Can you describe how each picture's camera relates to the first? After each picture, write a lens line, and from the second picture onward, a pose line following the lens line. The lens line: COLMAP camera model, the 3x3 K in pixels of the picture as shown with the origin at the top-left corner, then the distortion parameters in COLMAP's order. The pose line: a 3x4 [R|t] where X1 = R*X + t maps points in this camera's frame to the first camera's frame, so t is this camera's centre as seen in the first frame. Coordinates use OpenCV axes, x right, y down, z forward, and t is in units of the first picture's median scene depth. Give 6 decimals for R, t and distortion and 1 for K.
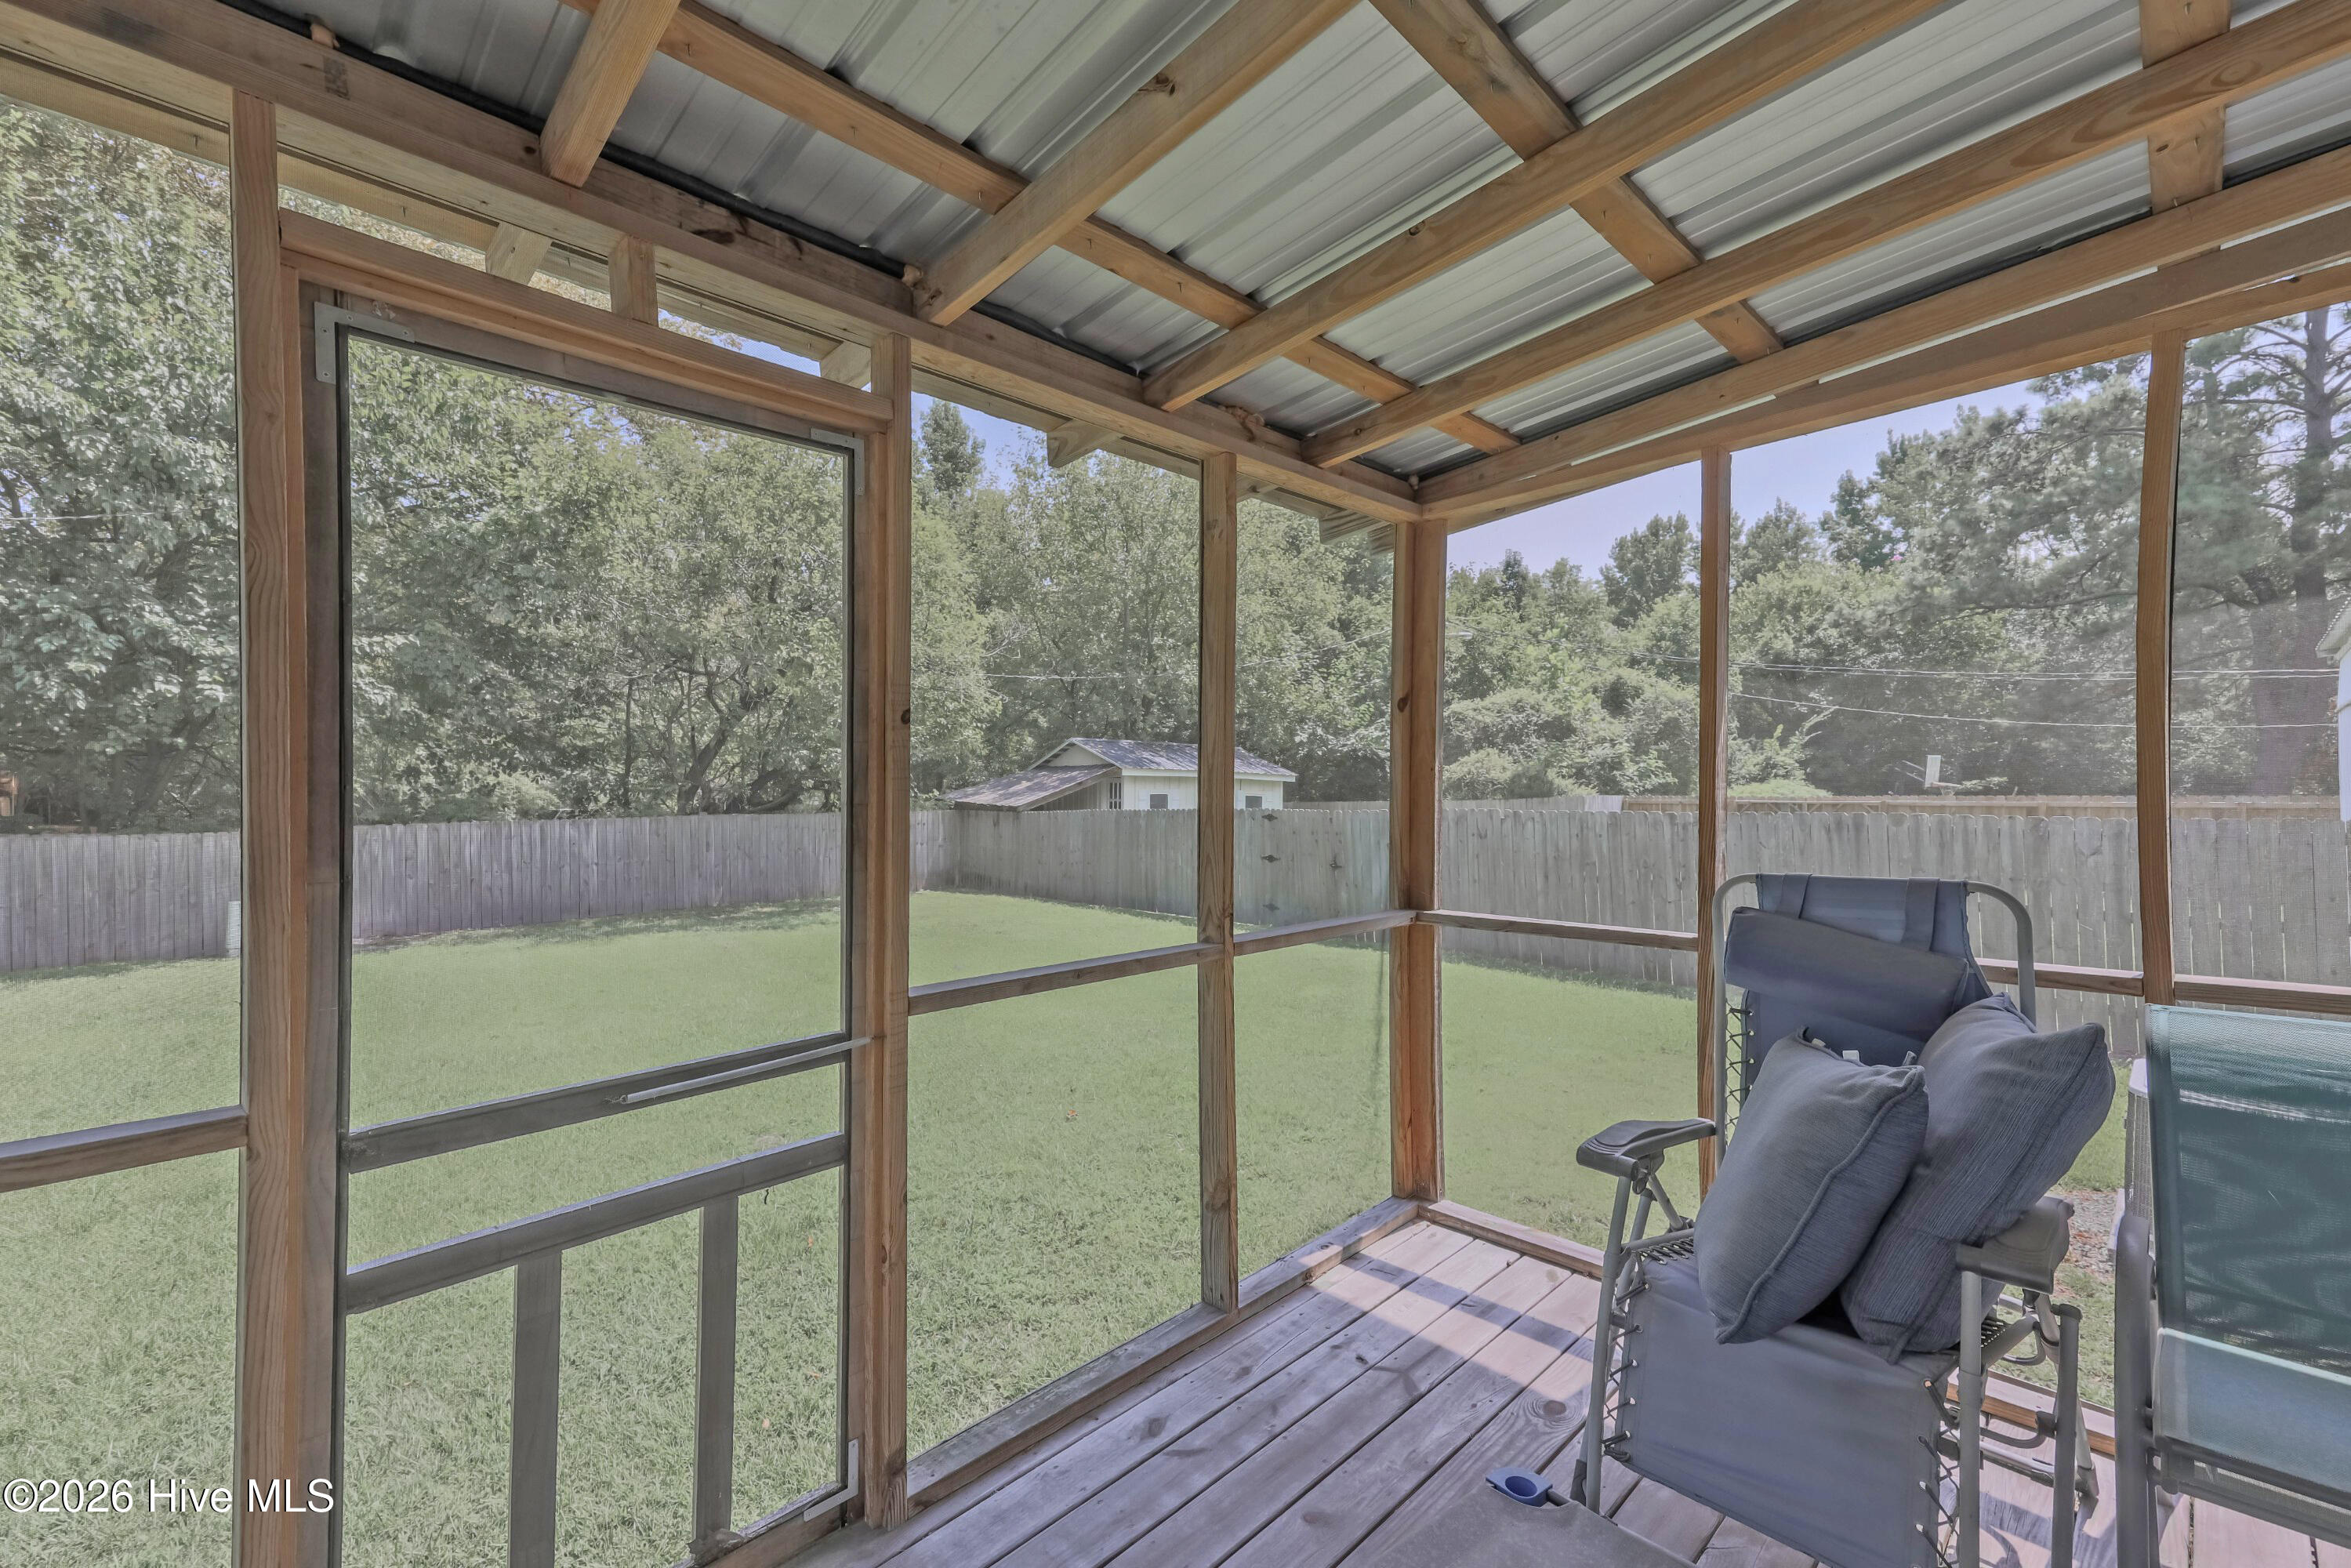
lens RADIAL K [[1052.9, 0, 1175.5], [0, 1052.9, 784.0], [0, 0, 1]] dist [0.023674, -0.000069]
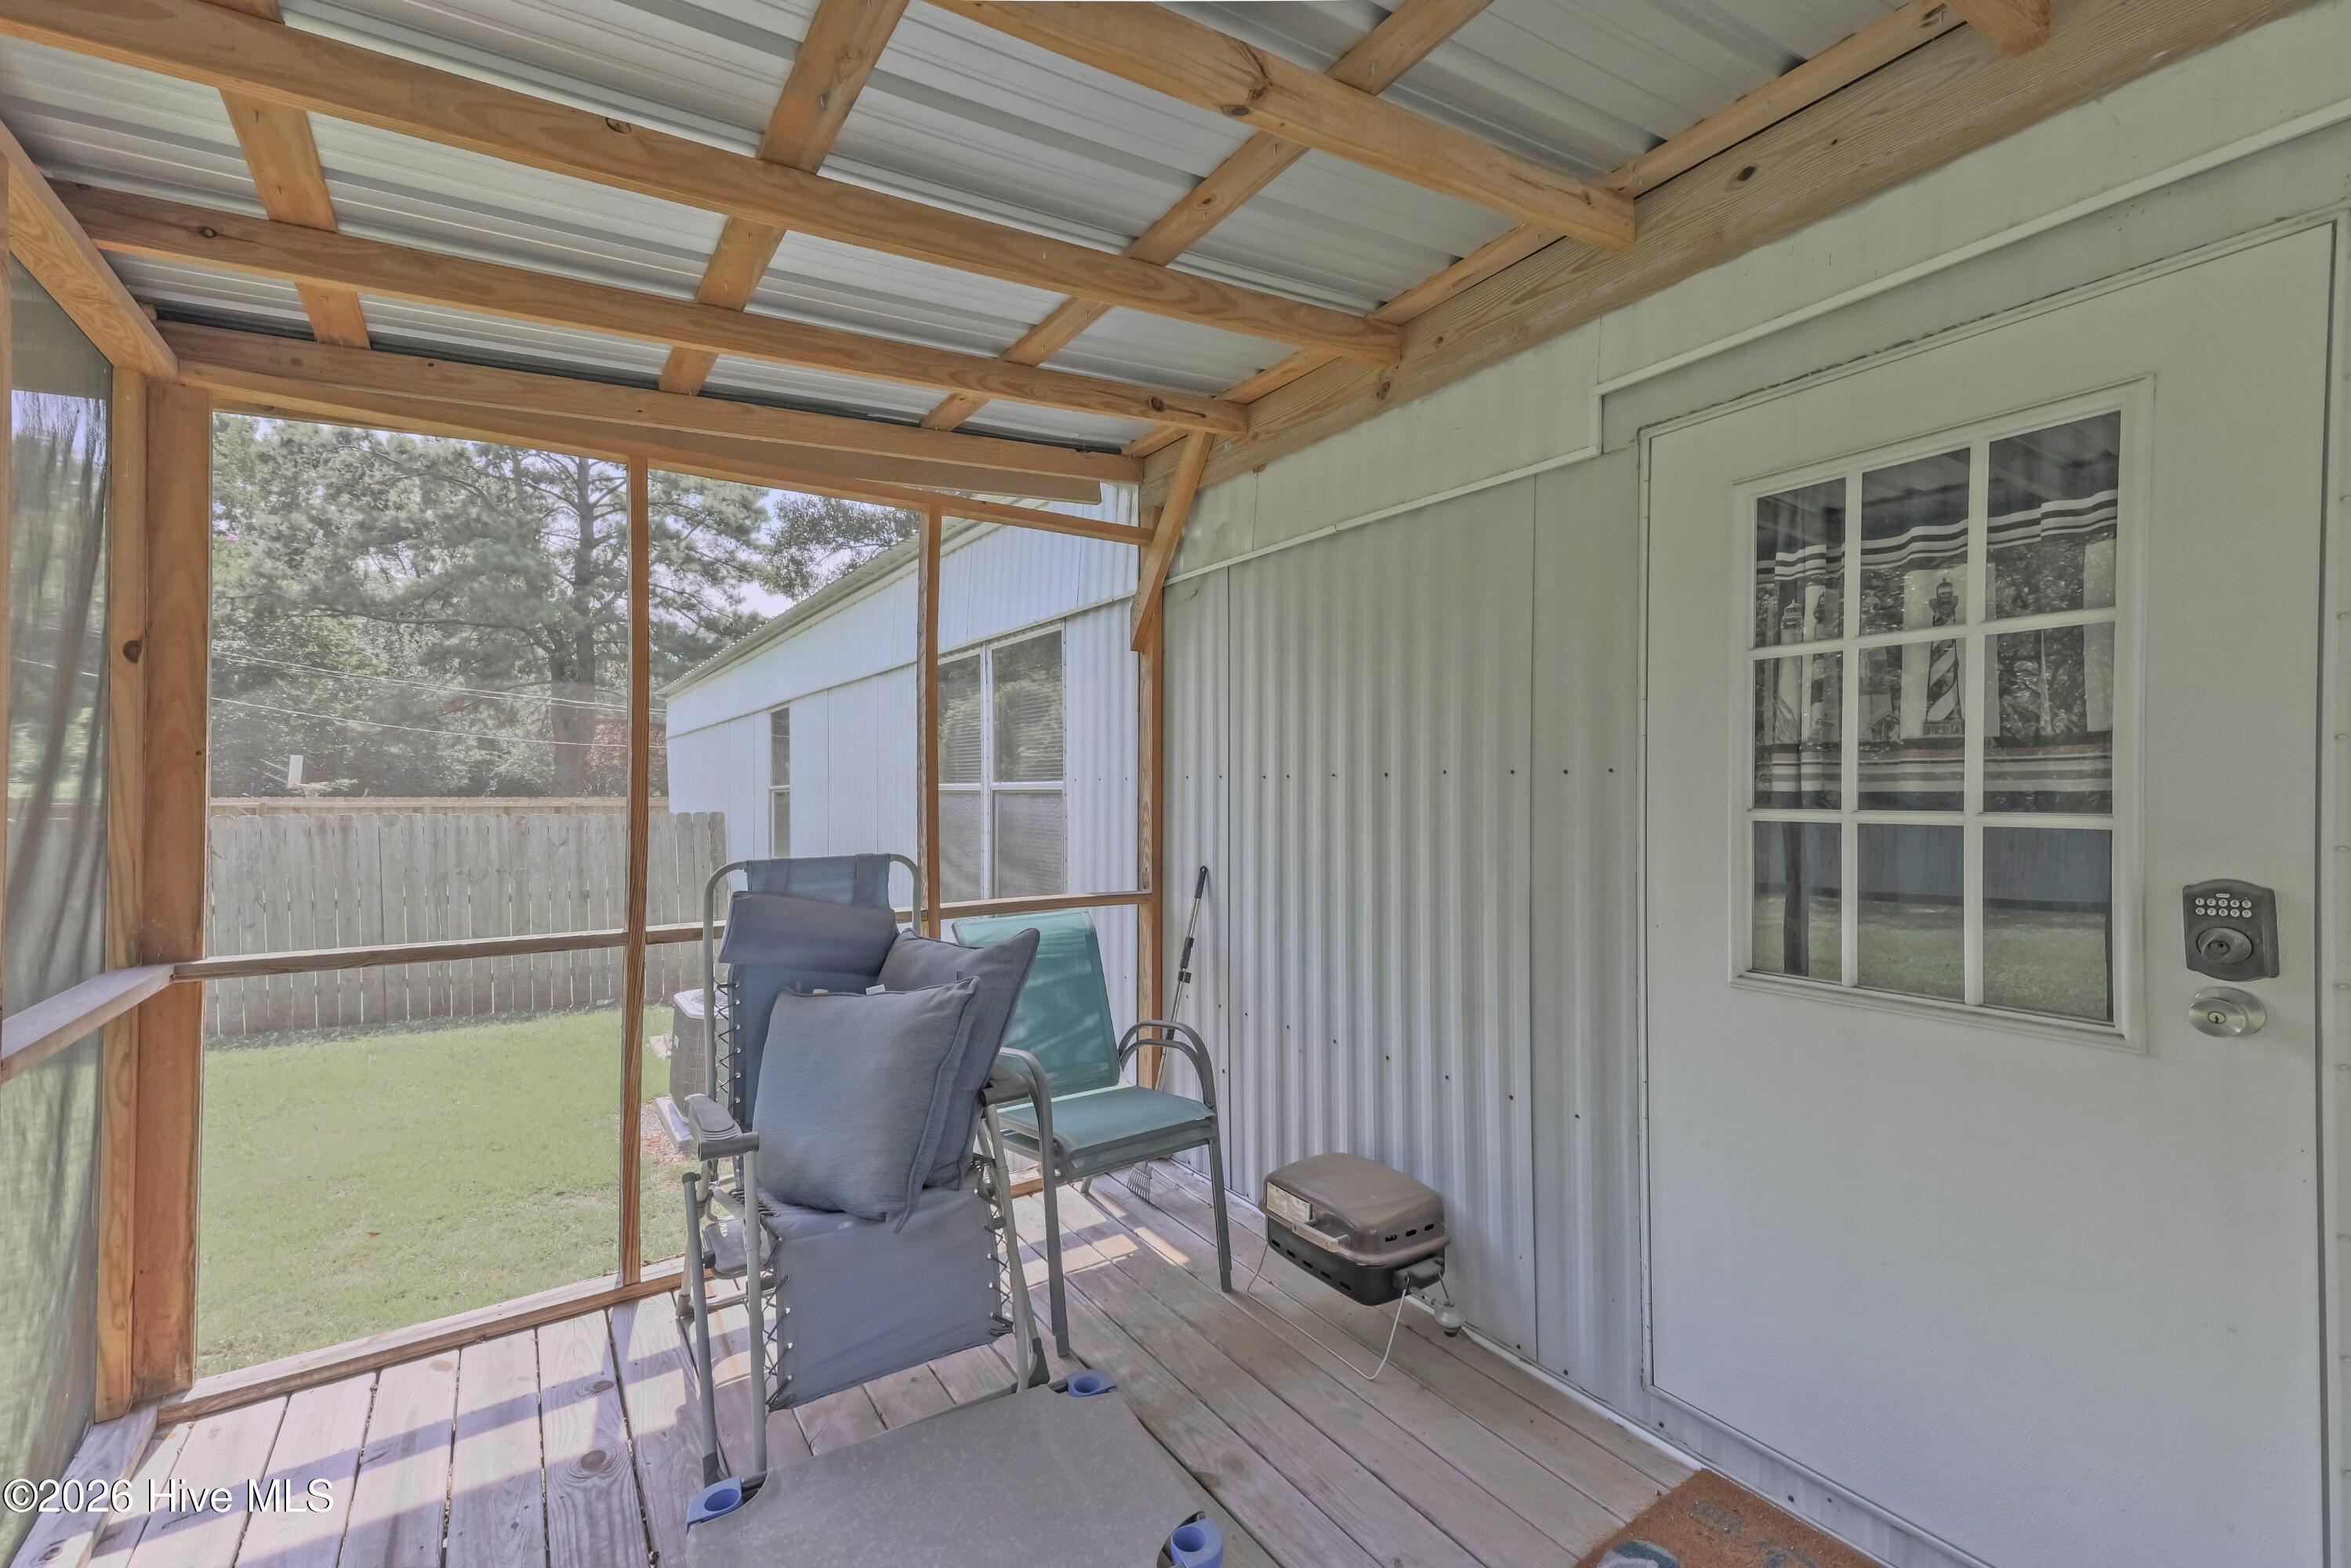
lens RADIAL K [[1007.4, 0, 1175.5], [0, 1007.4, 784.0], [0, 0, 1]] dist [0.030311, -0.000138]
pose [[0.138219, 0.014020, 0.990302, -0.181981], [-0.010732, 0.999862, -0.012658, 0.004103], [-0.990343, -0.008879, 0.138351, 0.152343]]
